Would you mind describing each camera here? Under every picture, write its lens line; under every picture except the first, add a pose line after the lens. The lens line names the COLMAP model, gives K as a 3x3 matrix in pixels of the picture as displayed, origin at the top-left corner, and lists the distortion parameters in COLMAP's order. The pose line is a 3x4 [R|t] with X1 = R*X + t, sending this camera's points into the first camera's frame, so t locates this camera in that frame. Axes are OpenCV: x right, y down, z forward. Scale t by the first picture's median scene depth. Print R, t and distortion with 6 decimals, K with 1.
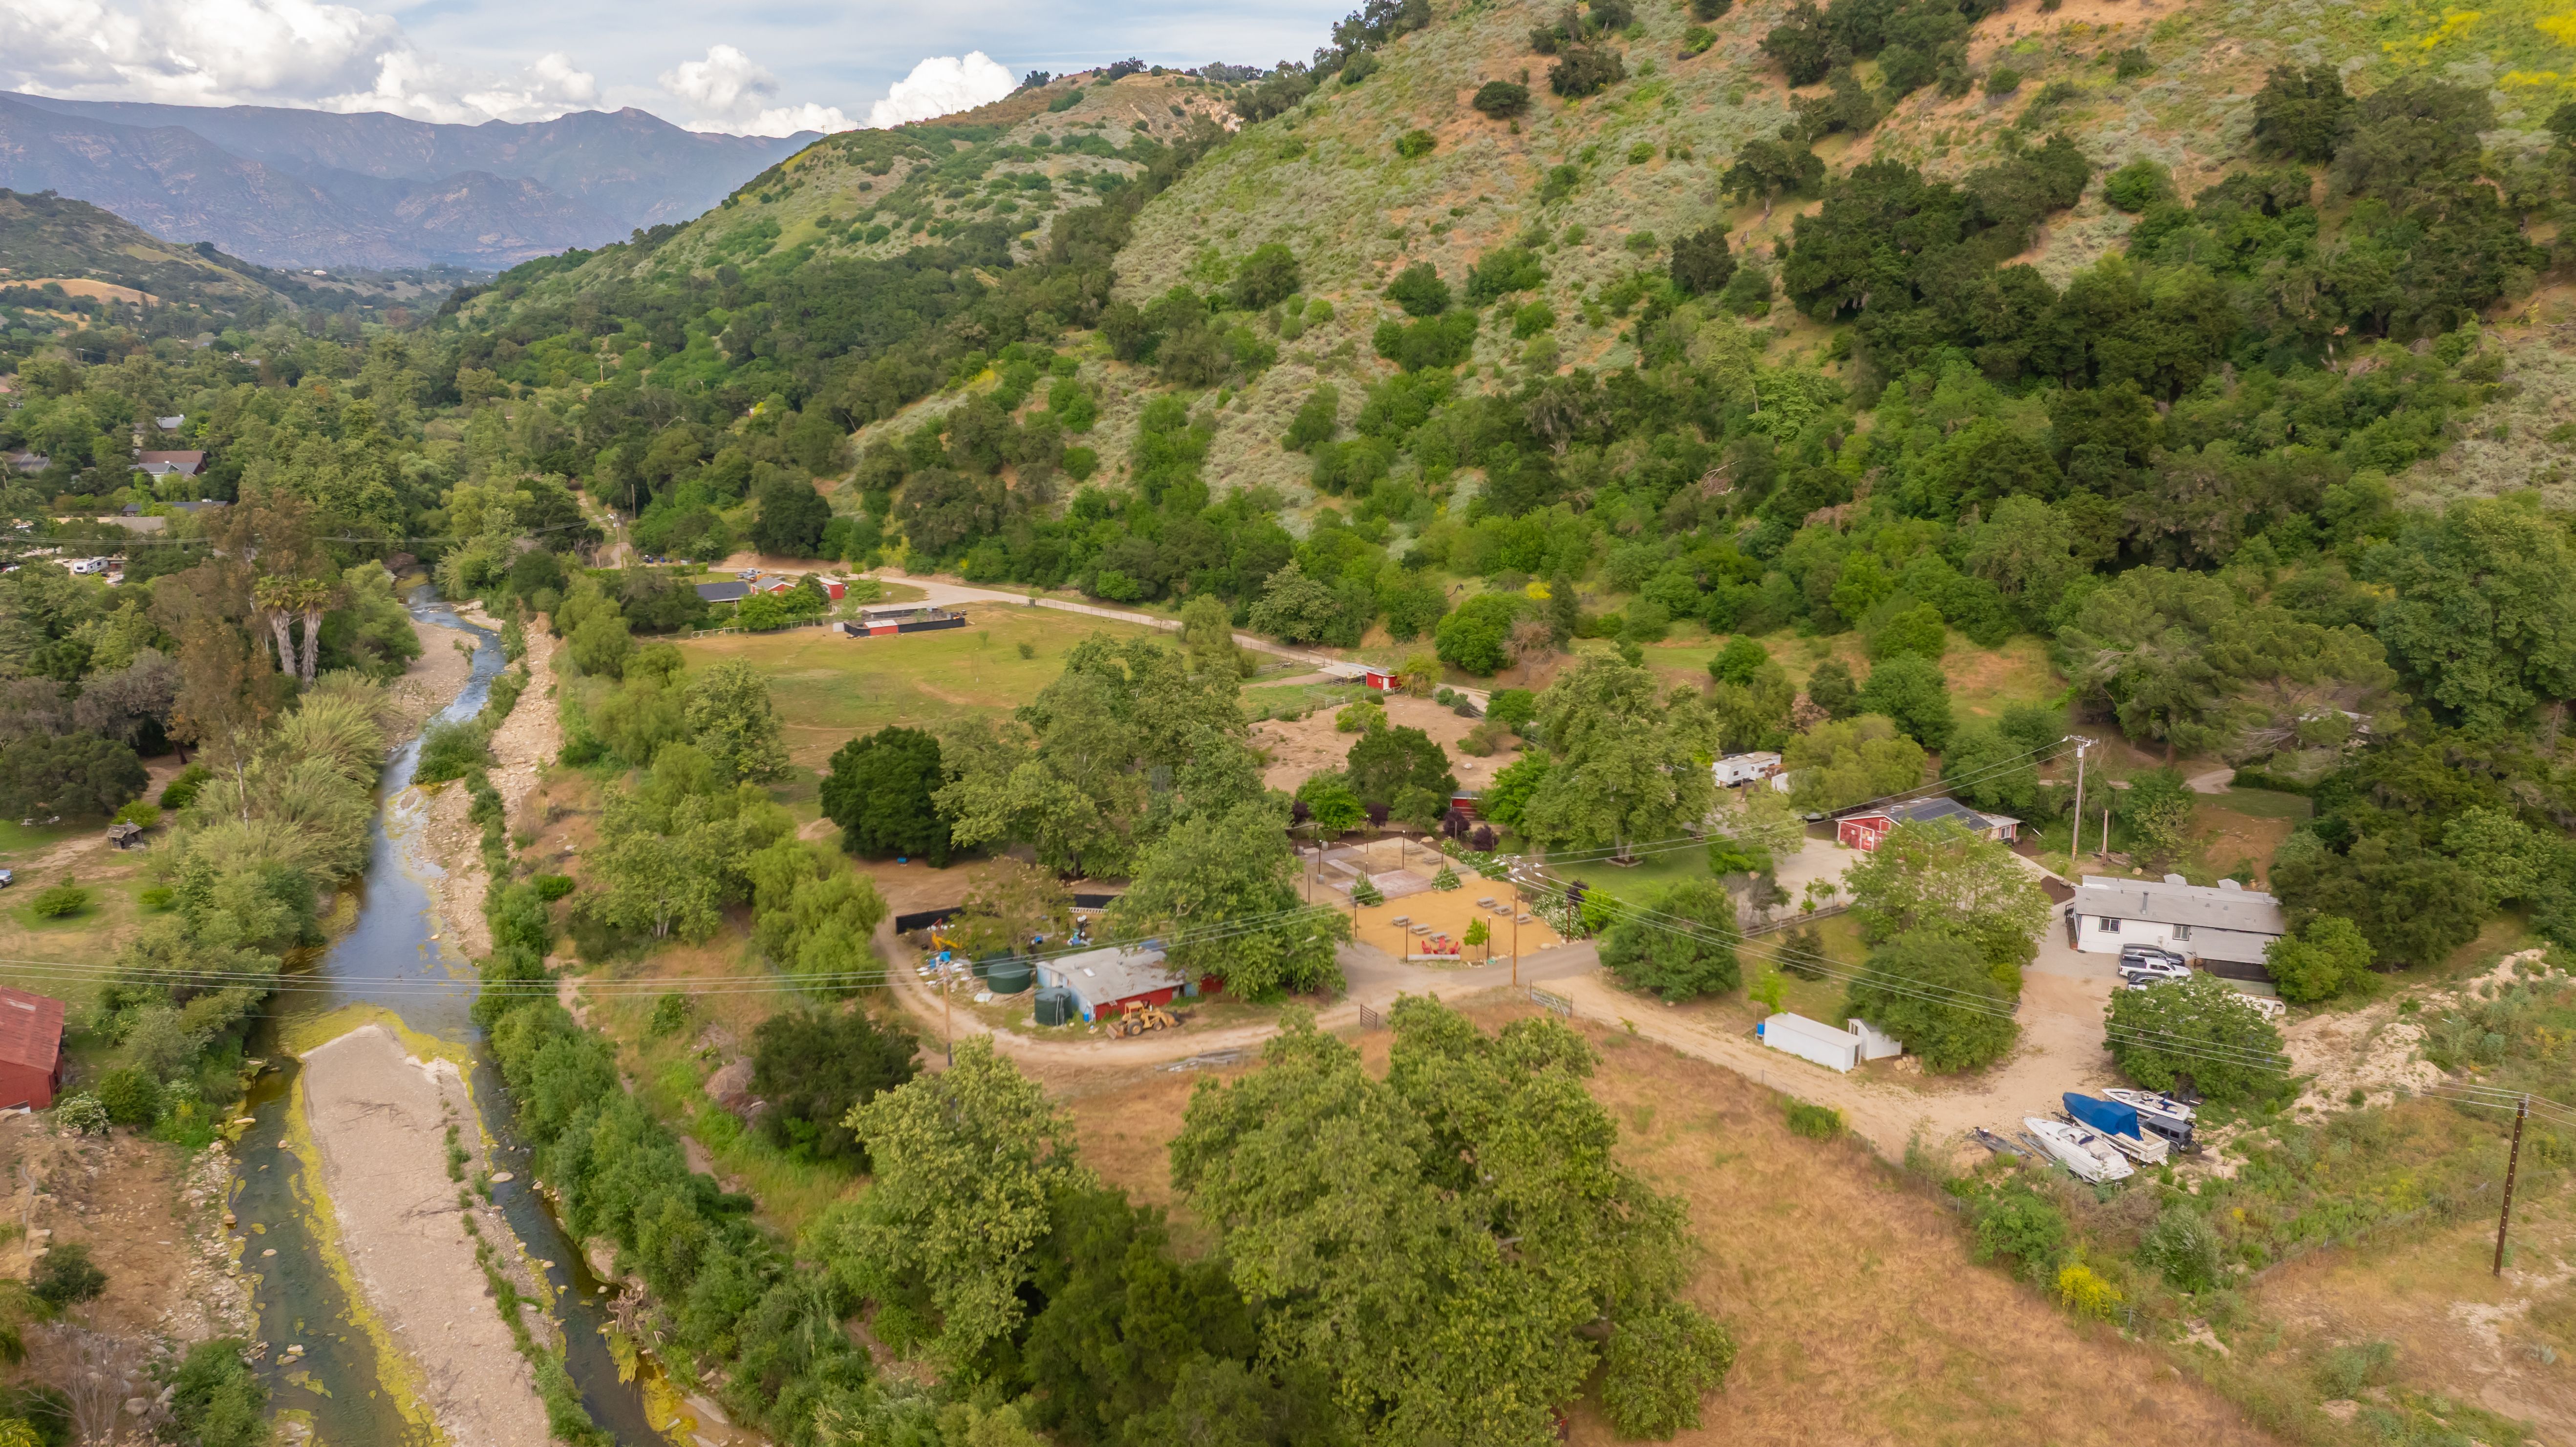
lens RADIAL K [[1783.2, 0, 1288.0], [0, 1783.2, 723.5], [0, 0, 1]] dist [-0.020910, -0.005990]
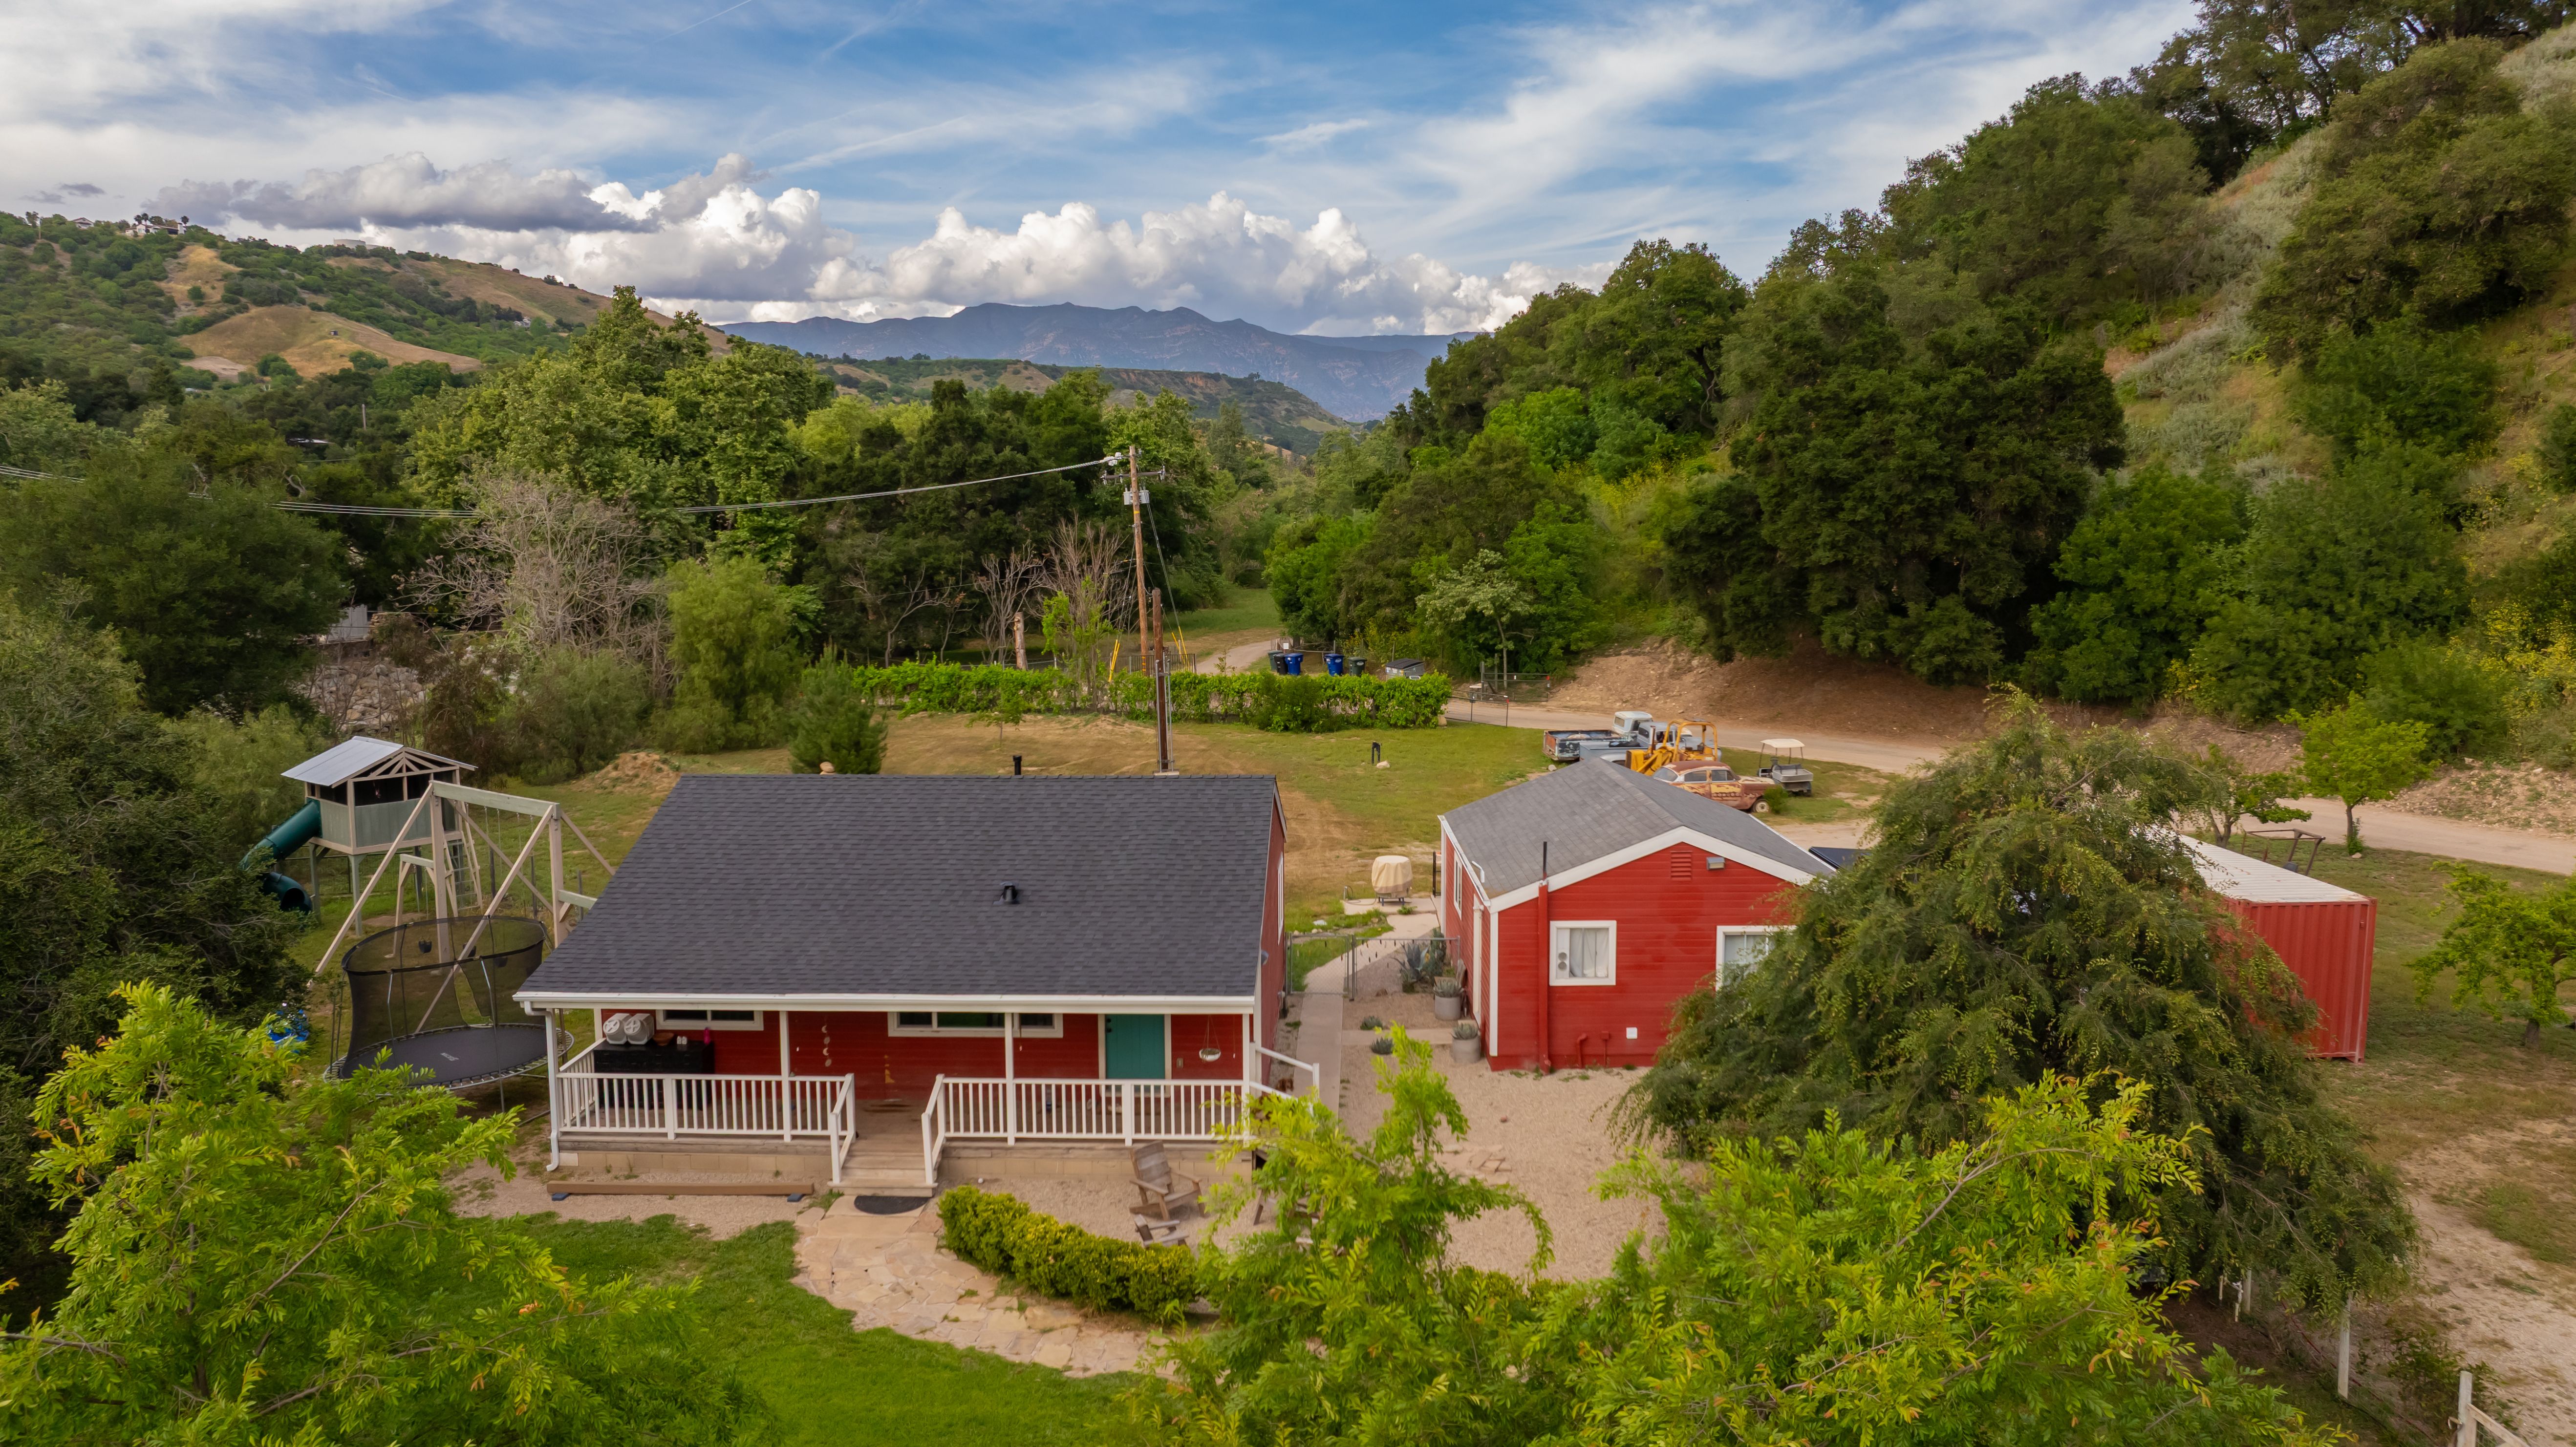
lens RADIAL K [[1783.2, 0, 1288.0], [0, 1783.2, 723.5], [0, 0, 1]] dist [-0.020910, -0.005990]
pose [[0.817408, 0.066846, -0.572168, -0.065481], [-0.130690, 0.988865, -0.071178, -0.019811], [0.561039, 0.132958, 0.817042, 0.239989]]
